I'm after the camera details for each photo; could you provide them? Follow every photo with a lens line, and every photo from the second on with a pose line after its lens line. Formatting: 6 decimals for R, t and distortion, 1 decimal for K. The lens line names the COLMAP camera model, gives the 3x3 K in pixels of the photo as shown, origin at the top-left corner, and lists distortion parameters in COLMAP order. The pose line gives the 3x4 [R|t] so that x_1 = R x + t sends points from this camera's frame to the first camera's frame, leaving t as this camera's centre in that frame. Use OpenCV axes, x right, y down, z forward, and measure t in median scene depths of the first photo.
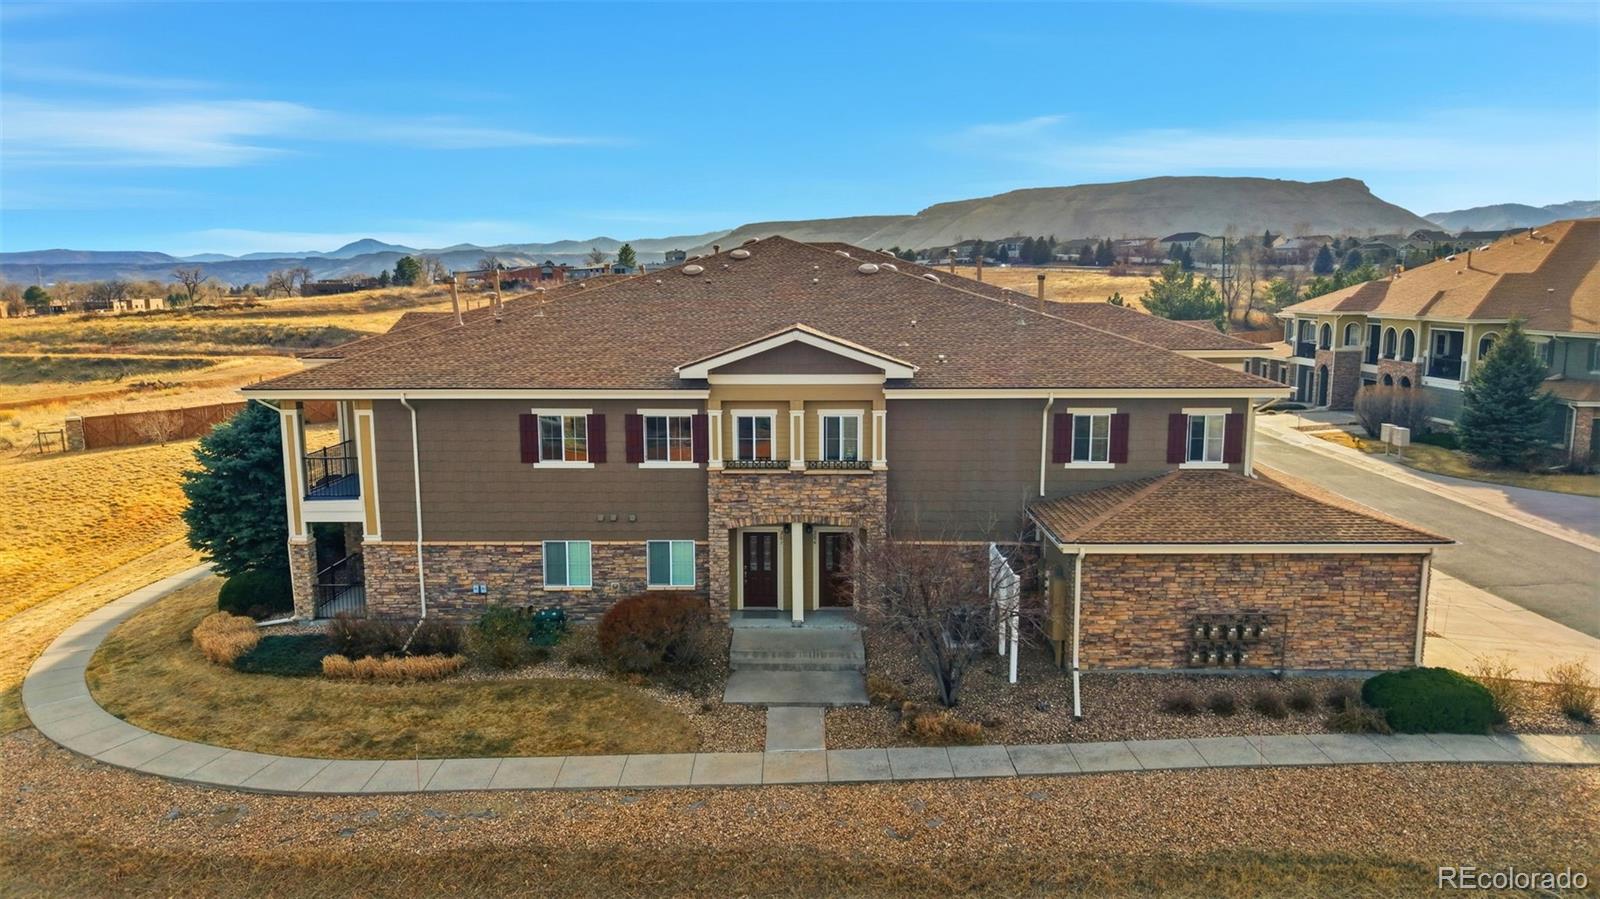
lens RADIAL K [[1076.3, 0, 772.7], [0, 1076.3, 449.7], [0, 0, 1]] dist [-0.003603, -0.002191]
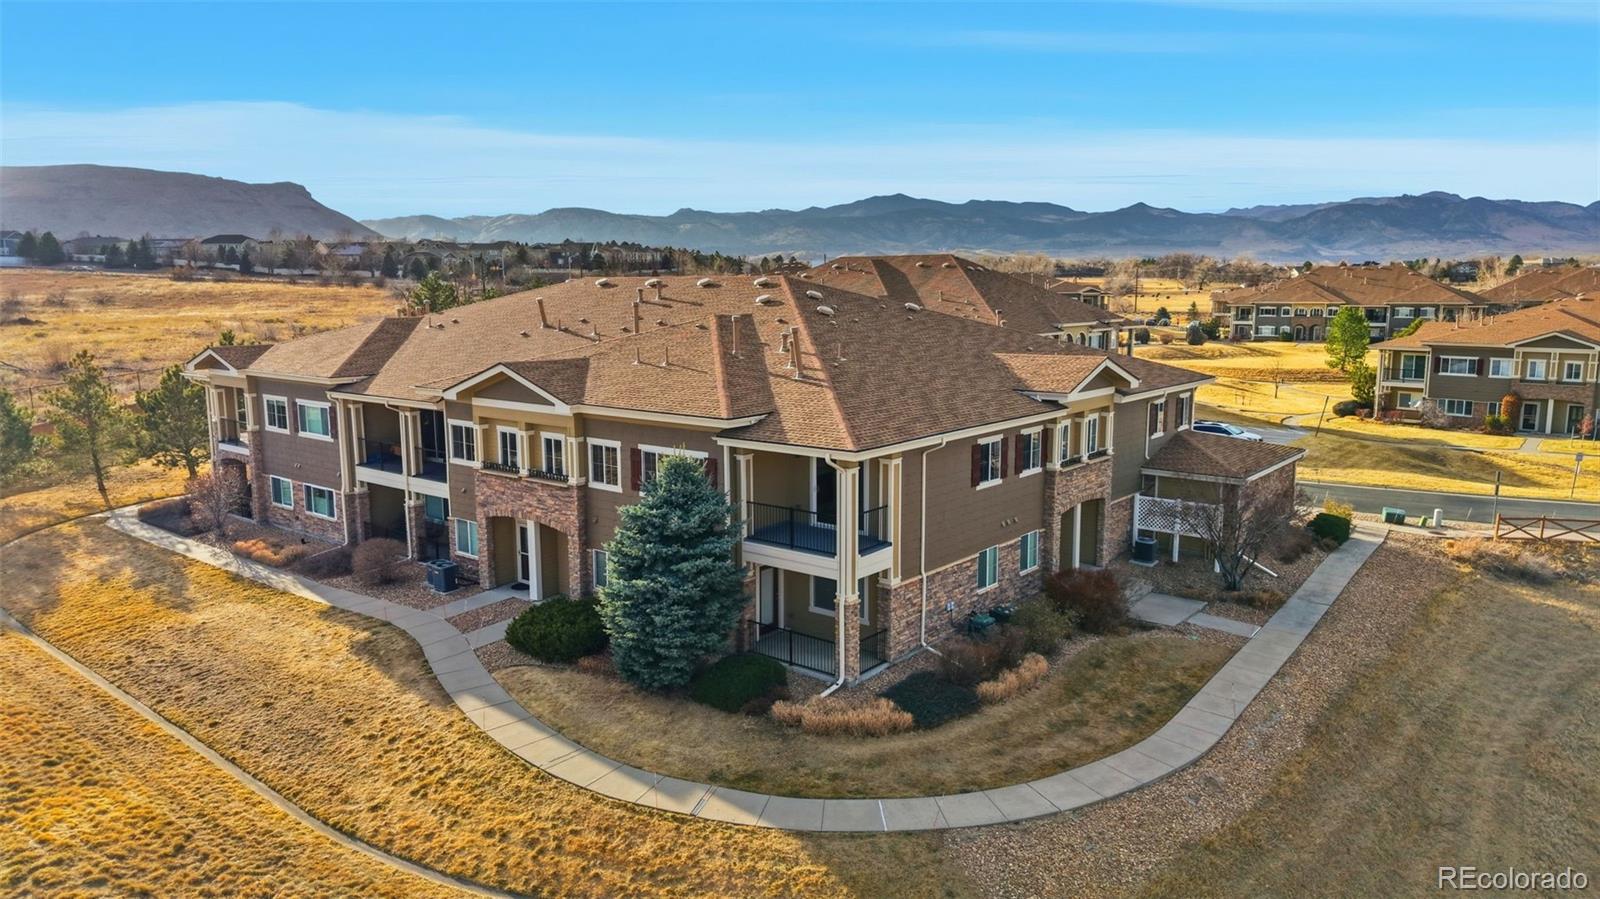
lens RADIAL K [[1076.3, 0, 772.7], [0, 1076.3, 449.7], [0, 0, 1]] dist [-0.003603, -0.002191]
pose [[0.625382, -0.117465, 0.771427, -1.252660], [0.118007, 0.991471, 0.055305, -0.116778], [-0.771344, 0.056447, 0.633910, 0.435668]]
